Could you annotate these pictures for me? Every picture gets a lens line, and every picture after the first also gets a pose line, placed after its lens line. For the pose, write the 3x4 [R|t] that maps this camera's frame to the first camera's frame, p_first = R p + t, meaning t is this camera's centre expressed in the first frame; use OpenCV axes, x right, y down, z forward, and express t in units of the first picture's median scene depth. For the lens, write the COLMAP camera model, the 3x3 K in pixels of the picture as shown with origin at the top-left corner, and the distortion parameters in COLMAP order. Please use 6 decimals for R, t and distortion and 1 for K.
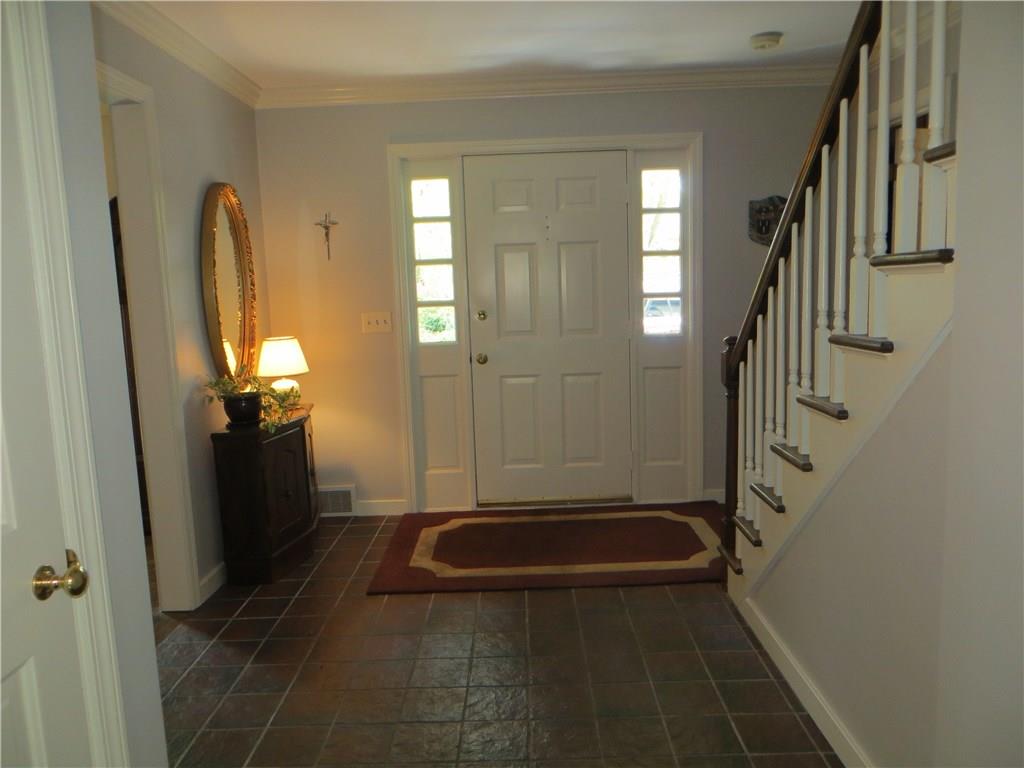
lens RADIAL K [[760.6, 0, 512.0], [0, 760.6, 384.0], [0, 0, 1]] dist [-0.040076, 0.004030]
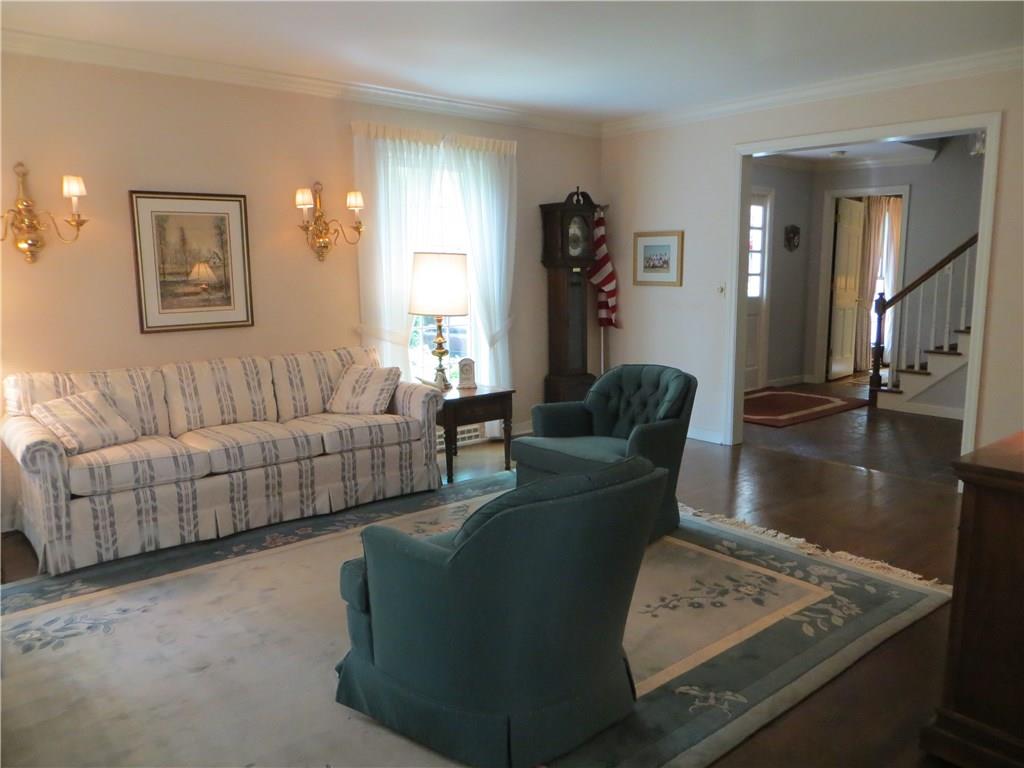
lens RADIAL K [[760.6, 0, 512.0], [0, 760.6, 384.0], [0, 0, 1]] dist [-0.040076, 0.004030]
pose [[0.758333, -0.066665, 0.648449, -1.462996], [0.060598, 0.997659, 0.031699, 0.053757], [-0.649044, 0.015256, 0.760598, 0.003297]]
